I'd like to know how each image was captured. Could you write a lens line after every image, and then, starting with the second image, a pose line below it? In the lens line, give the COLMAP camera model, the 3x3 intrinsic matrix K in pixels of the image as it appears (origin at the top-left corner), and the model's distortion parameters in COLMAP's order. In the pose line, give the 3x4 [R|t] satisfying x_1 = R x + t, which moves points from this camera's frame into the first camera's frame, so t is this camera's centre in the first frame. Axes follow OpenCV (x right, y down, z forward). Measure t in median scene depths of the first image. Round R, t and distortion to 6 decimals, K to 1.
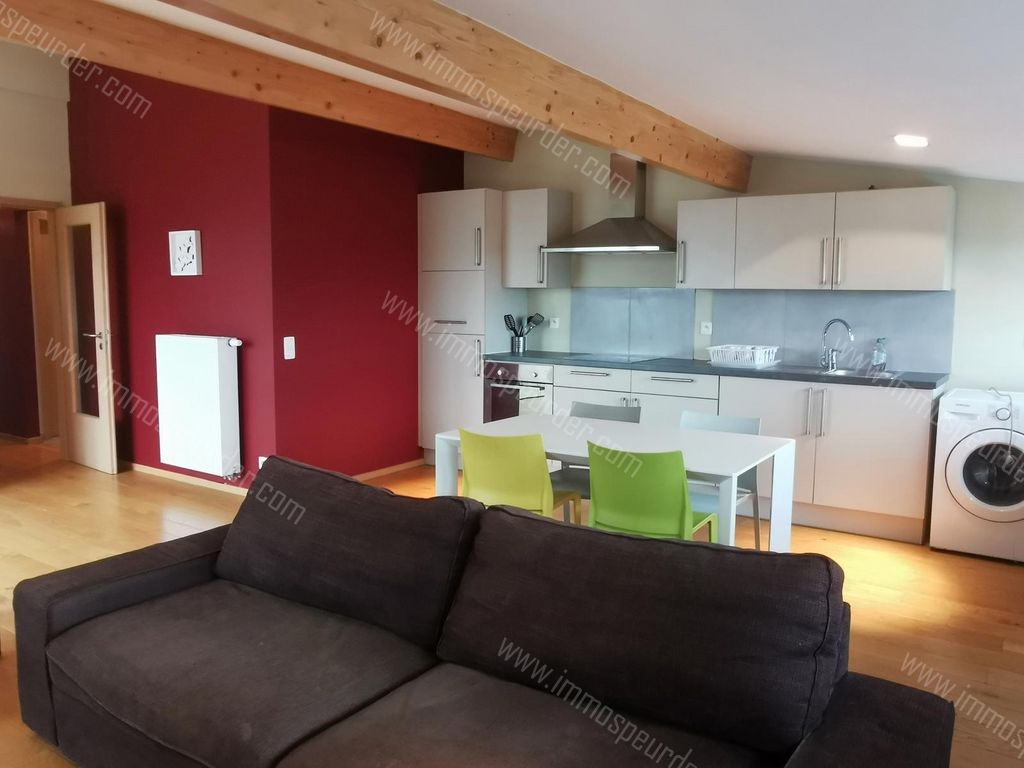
lens RADIAL K [[806.3, 0, 512.8], [0, 806.3, 379.1], [0, 0, 1]] dist [-0.069415, 0.072456]
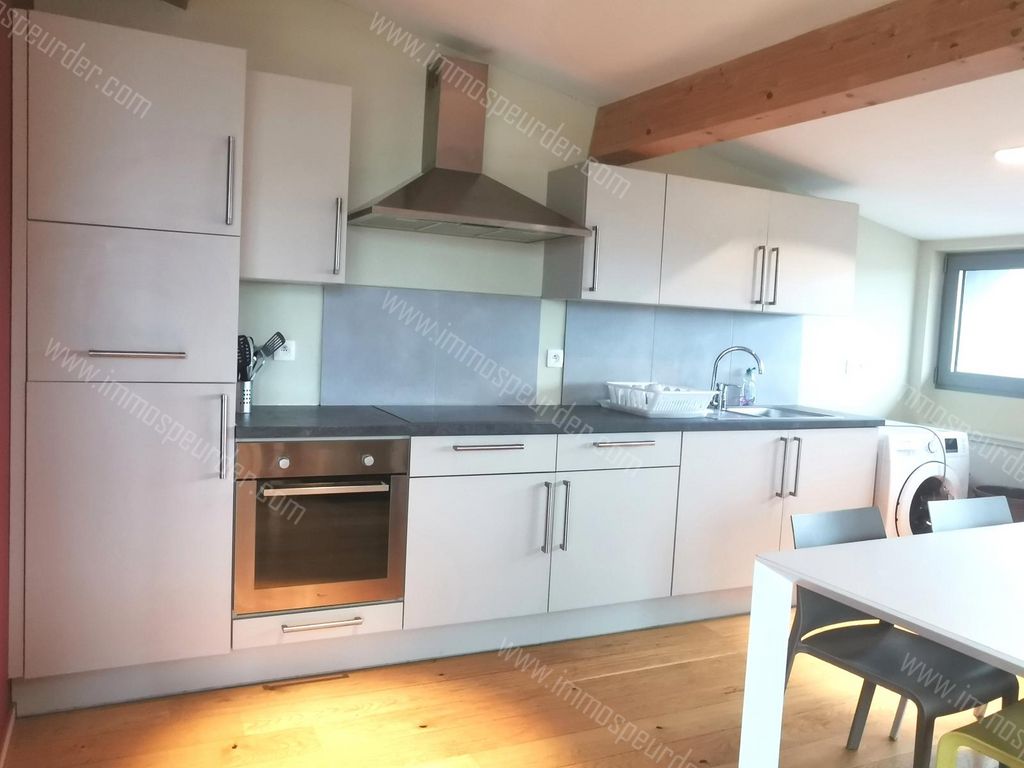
lens RADIAL K [[806.3, 0, 509.0], [0, 806.3, 387.1], [0, 0, 1]] dist [-0.069415, 0.072456]
pose [[0.503447, -0.053599, 0.862362, -0.389217], [0.048112, 0.998265, 0.033958, -0.069393], [-0.862685, 0.024394, 0.505152, 0.750850]]
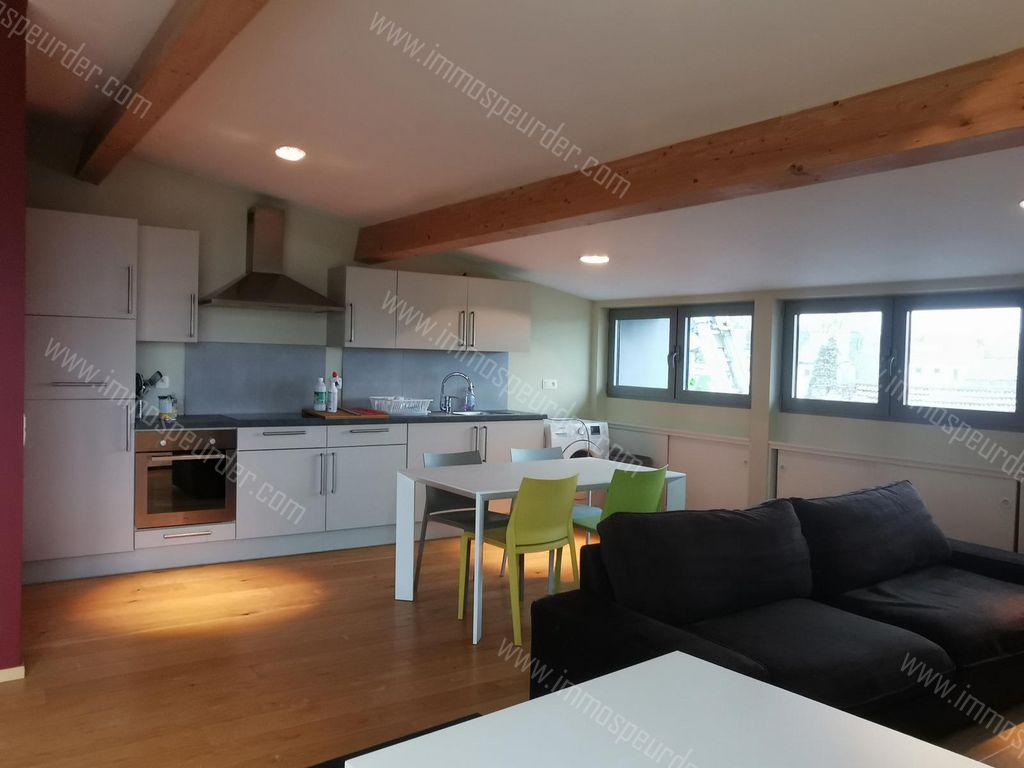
lens RADIAL K [[806.3, 0, 511.7], [0, 806.3, 383.8], [0, 0, 1]] dist [-0.069415, 0.072456]
pose [[0.370461, -0.022243, 0.928582, -0.730892], [0.081750, 0.996615, -0.008742, -0.037125], [-0.925244, 0.079150, 0.371025, 0.411561]]
